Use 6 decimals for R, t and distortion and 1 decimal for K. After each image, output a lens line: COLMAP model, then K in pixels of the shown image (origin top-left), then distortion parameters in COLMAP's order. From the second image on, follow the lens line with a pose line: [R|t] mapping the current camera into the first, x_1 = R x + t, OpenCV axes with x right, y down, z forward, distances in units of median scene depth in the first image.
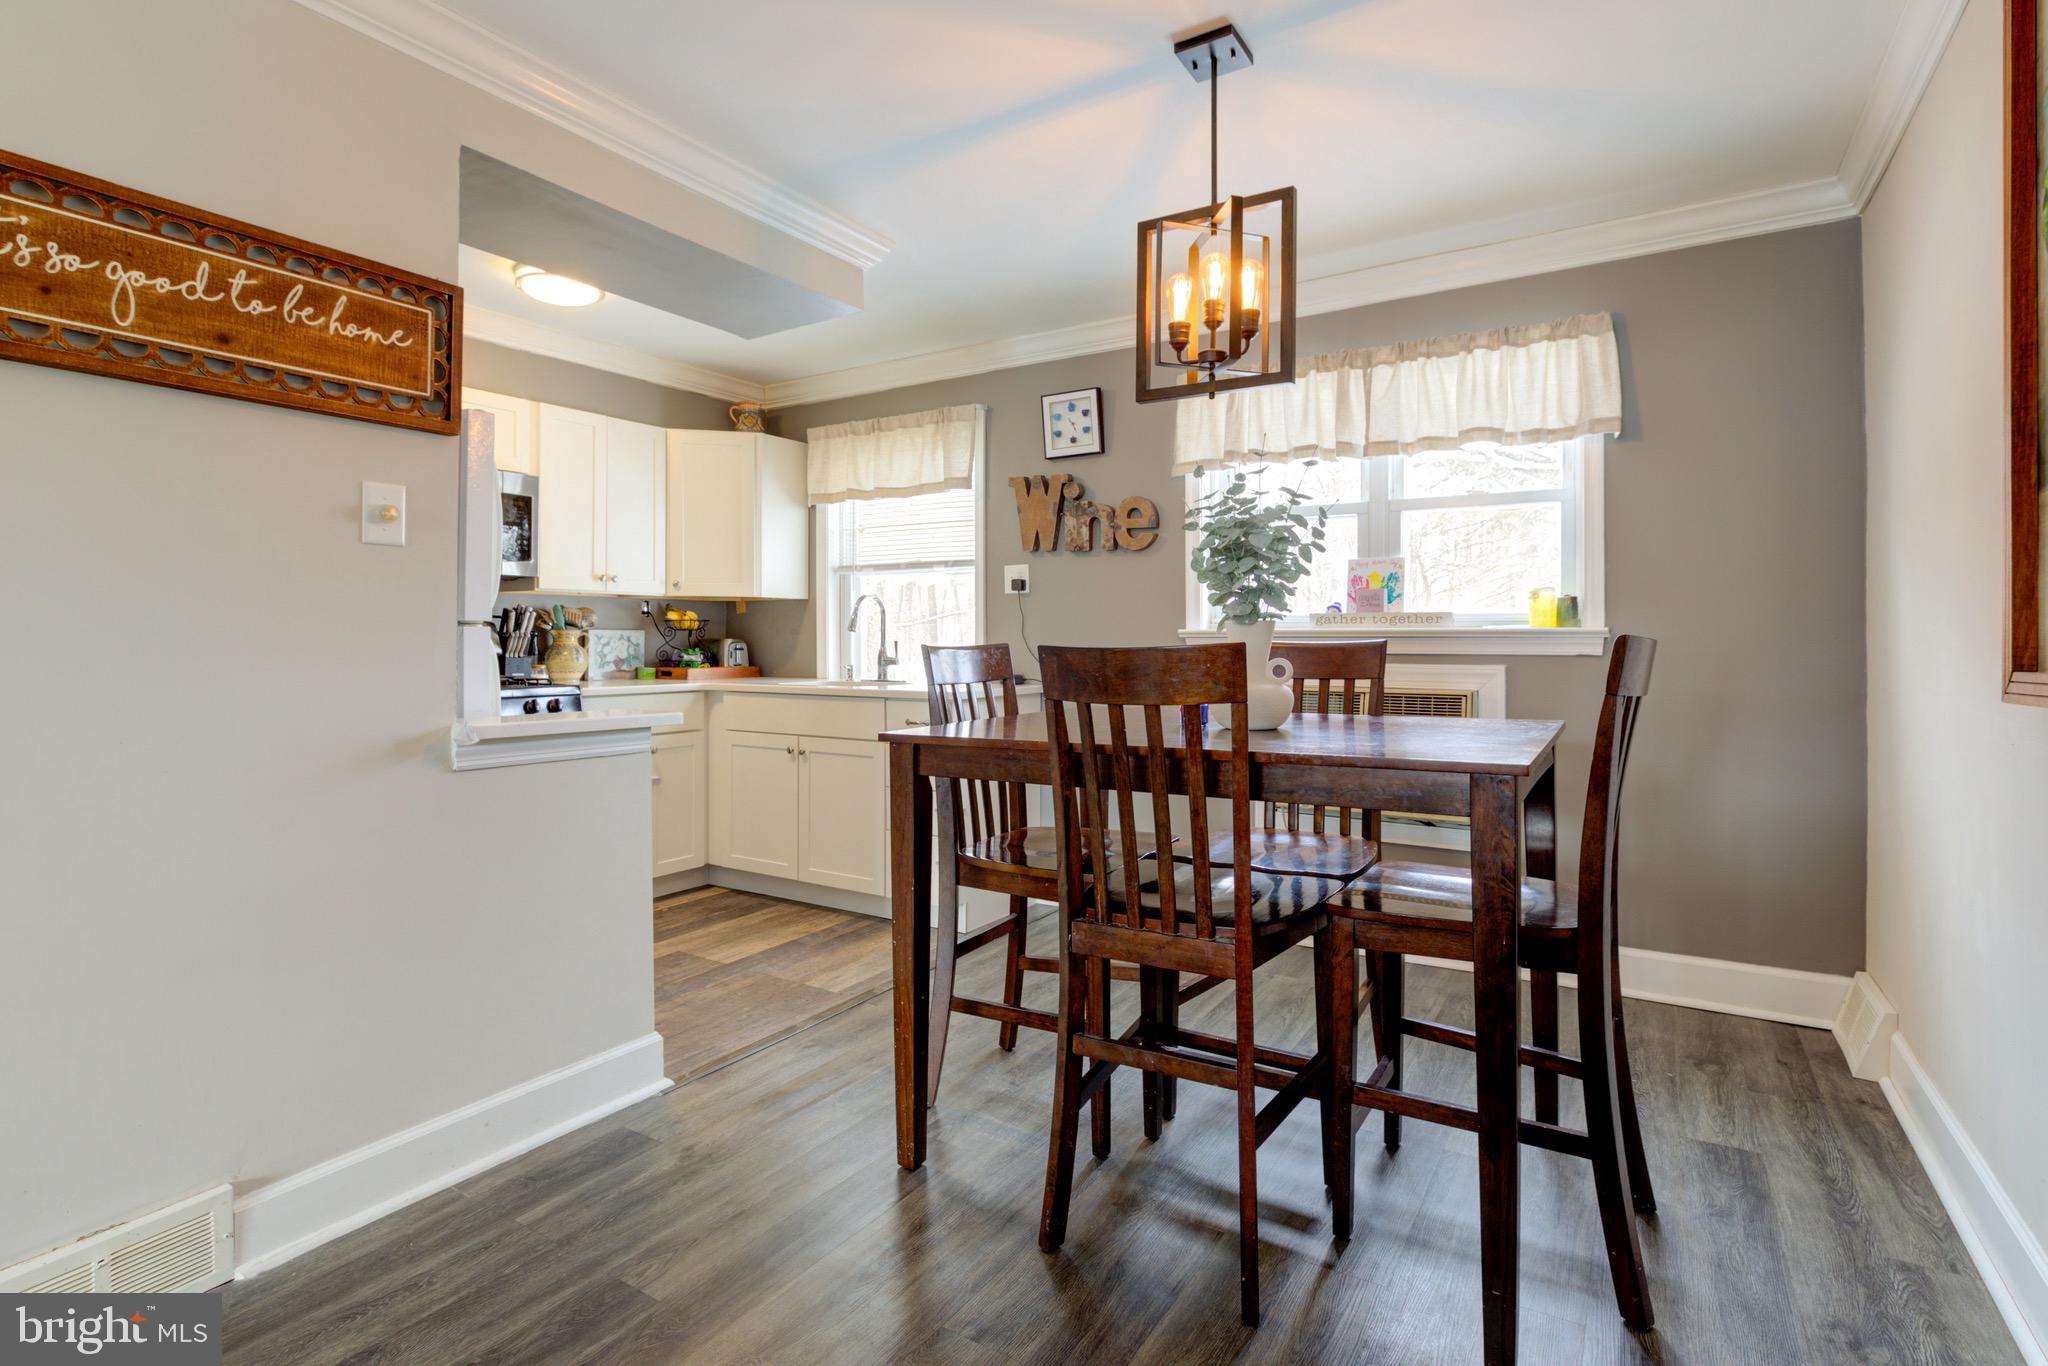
lens RADIAL K [[992.6, 0, 1023.3], [0, 992.6, 630.0], [0, 0, 1]] dist [-0.002800, 0.008413]
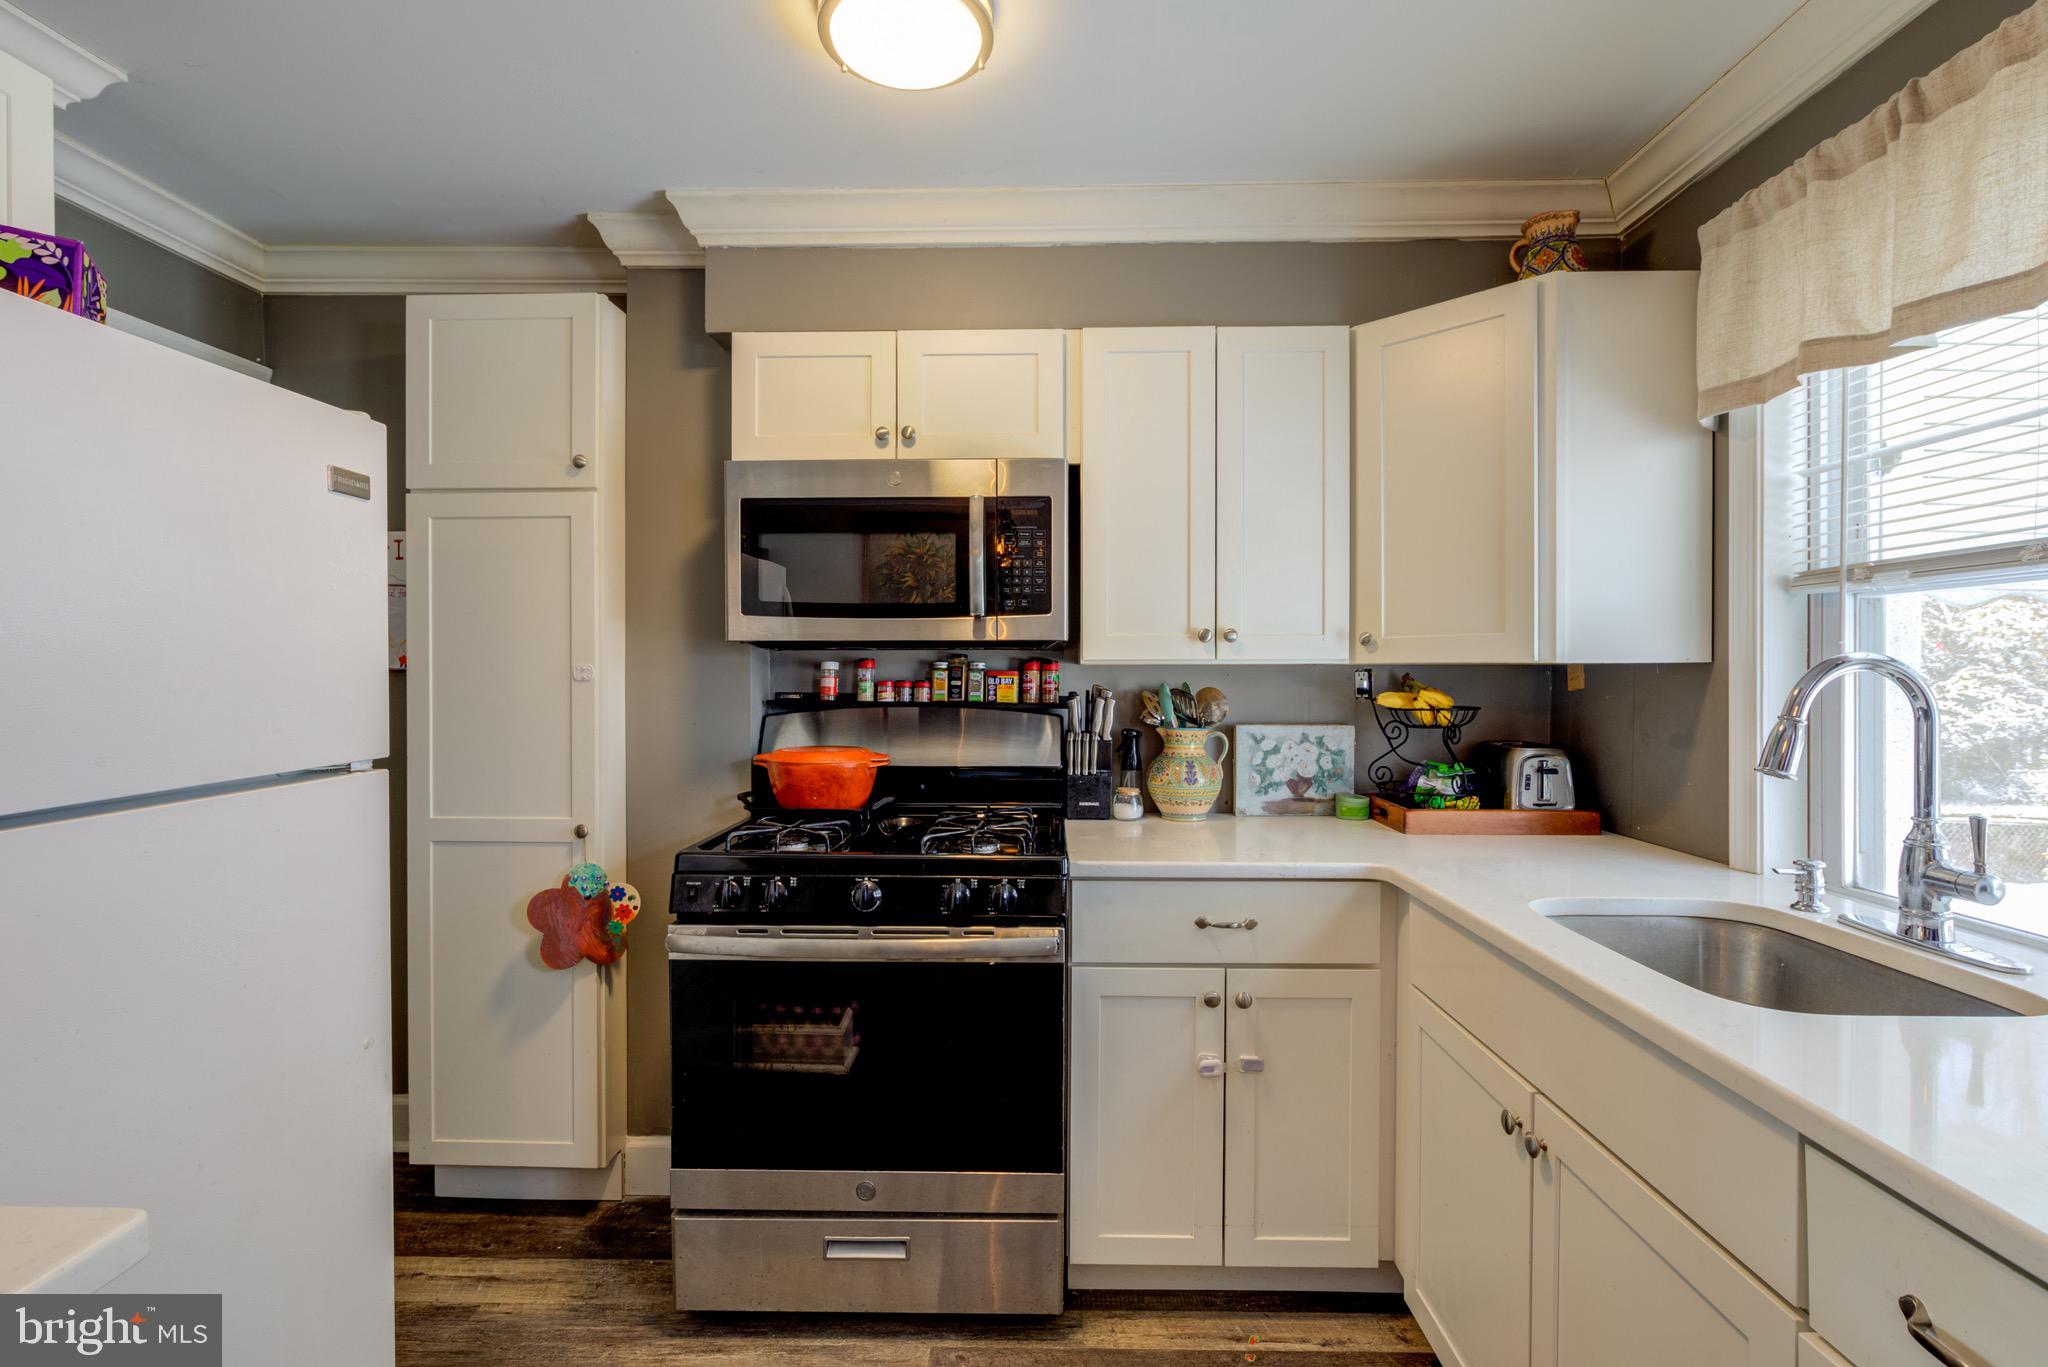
lens RADIAL K [[965.6, 0, 1021.0], [0, 965.6, 680.8], [0, 0, 1]] dist [-0.002918, 0.001007]
pose [[0.517664, 0.006760, -0.855557, -0.036102], [0.006204, 0.999913, 0.011655, -0.036831], [0.855562, -0.011341, 0.517577, 0.690386]]
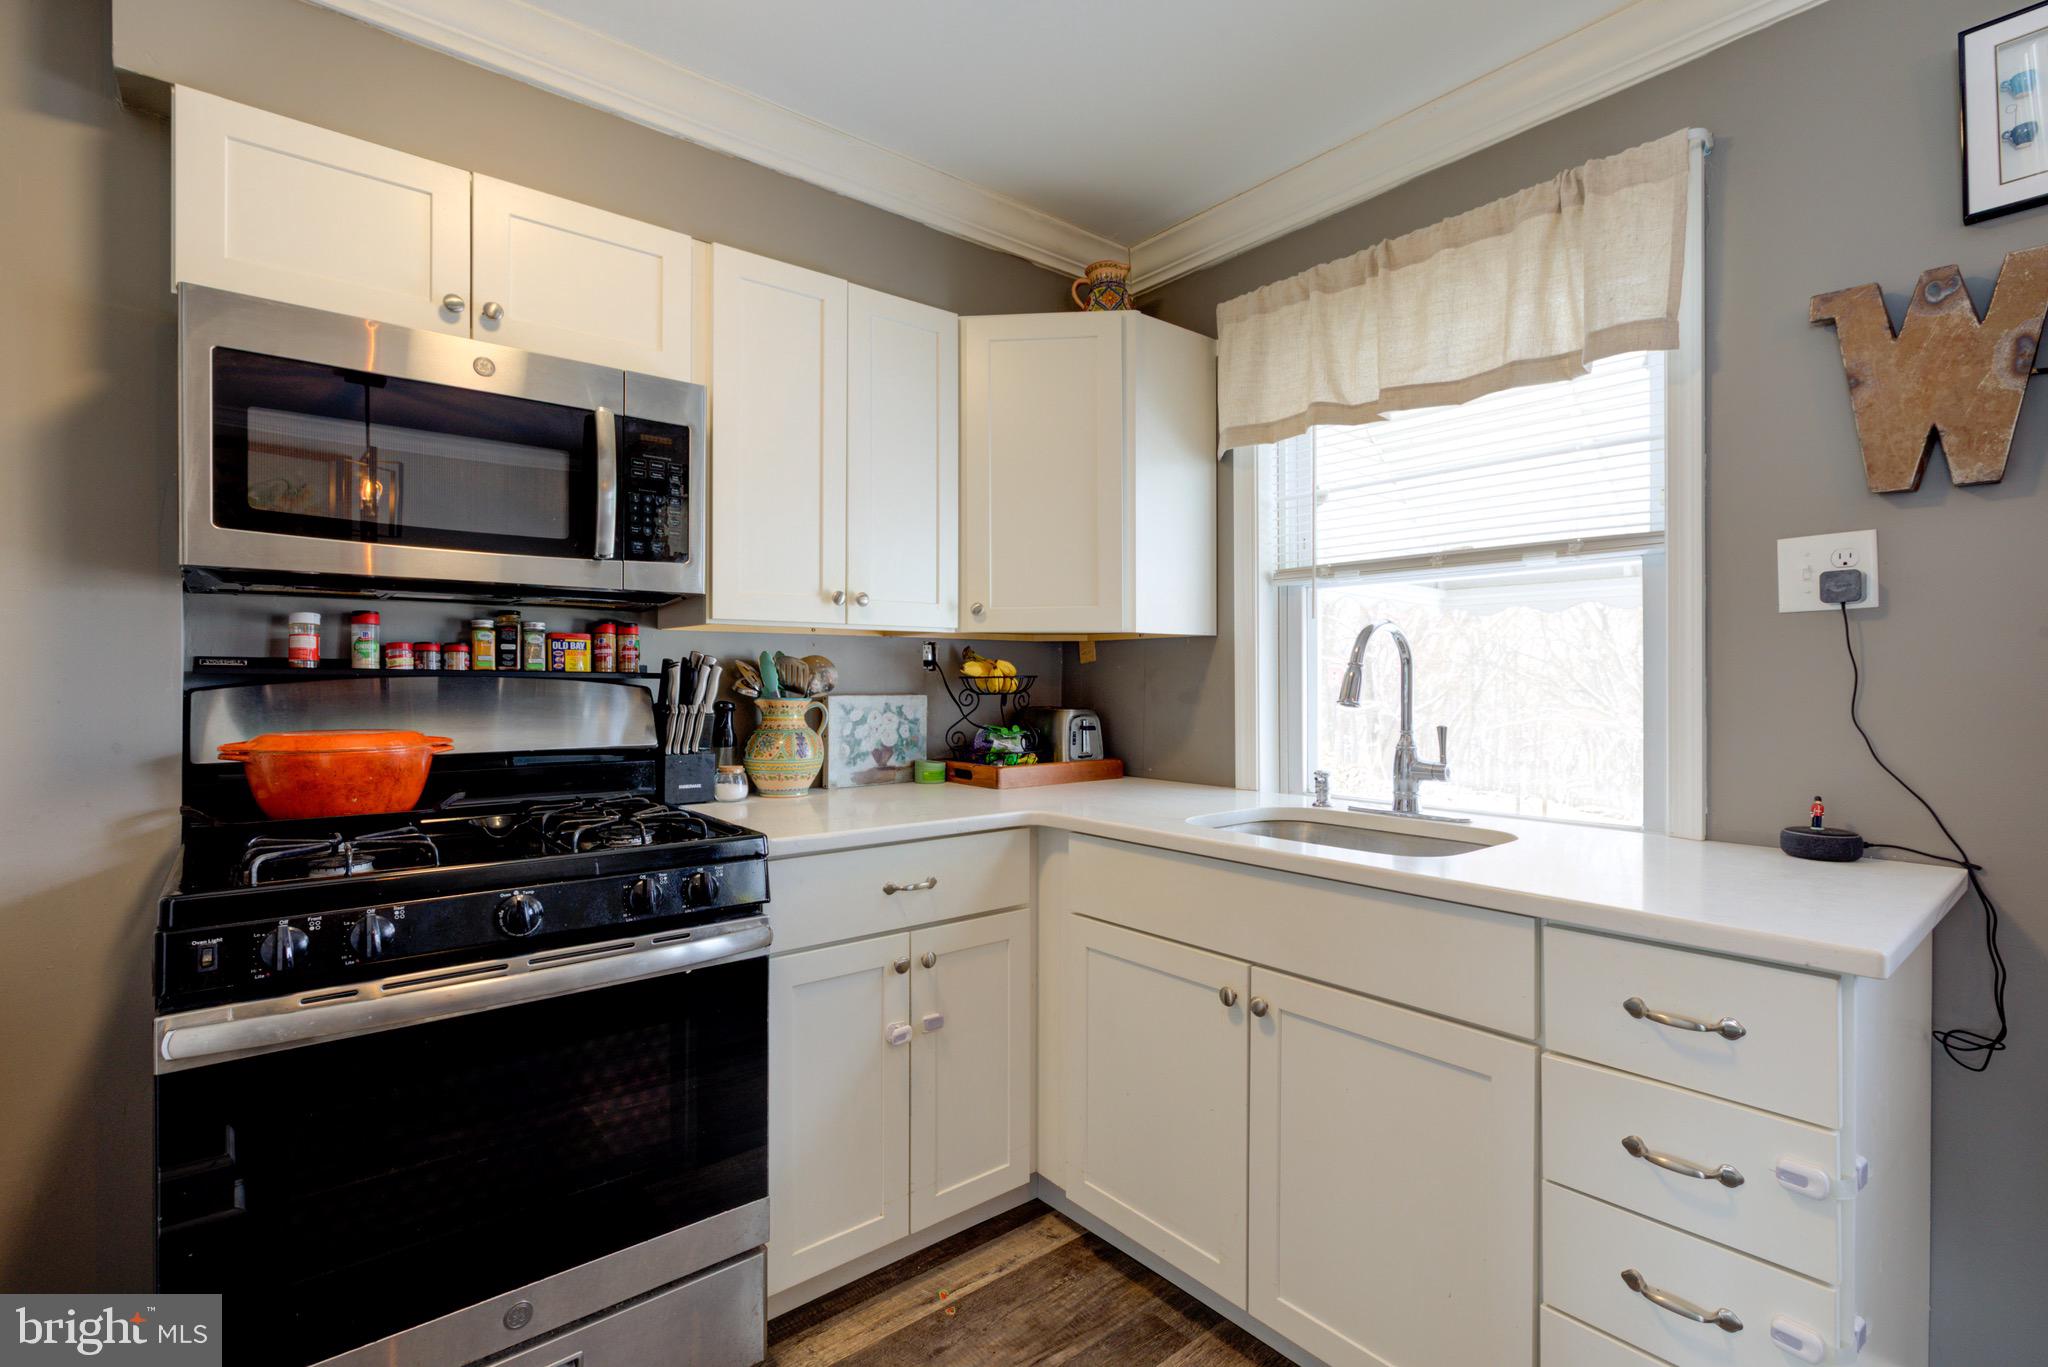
lens RADIAL K [[954.2, 0, 1021.9], [0, 954.2, 681.0], [0, 0, 1]] dist [-0.004579, 0.003343]
pose [[0.951899, 0.000565, -0.306412, -0.196043], [0.002464, 0.999952, 0.009497, -0.015012], [0.306403, -0.009795, 0.951851, 0.597621]]
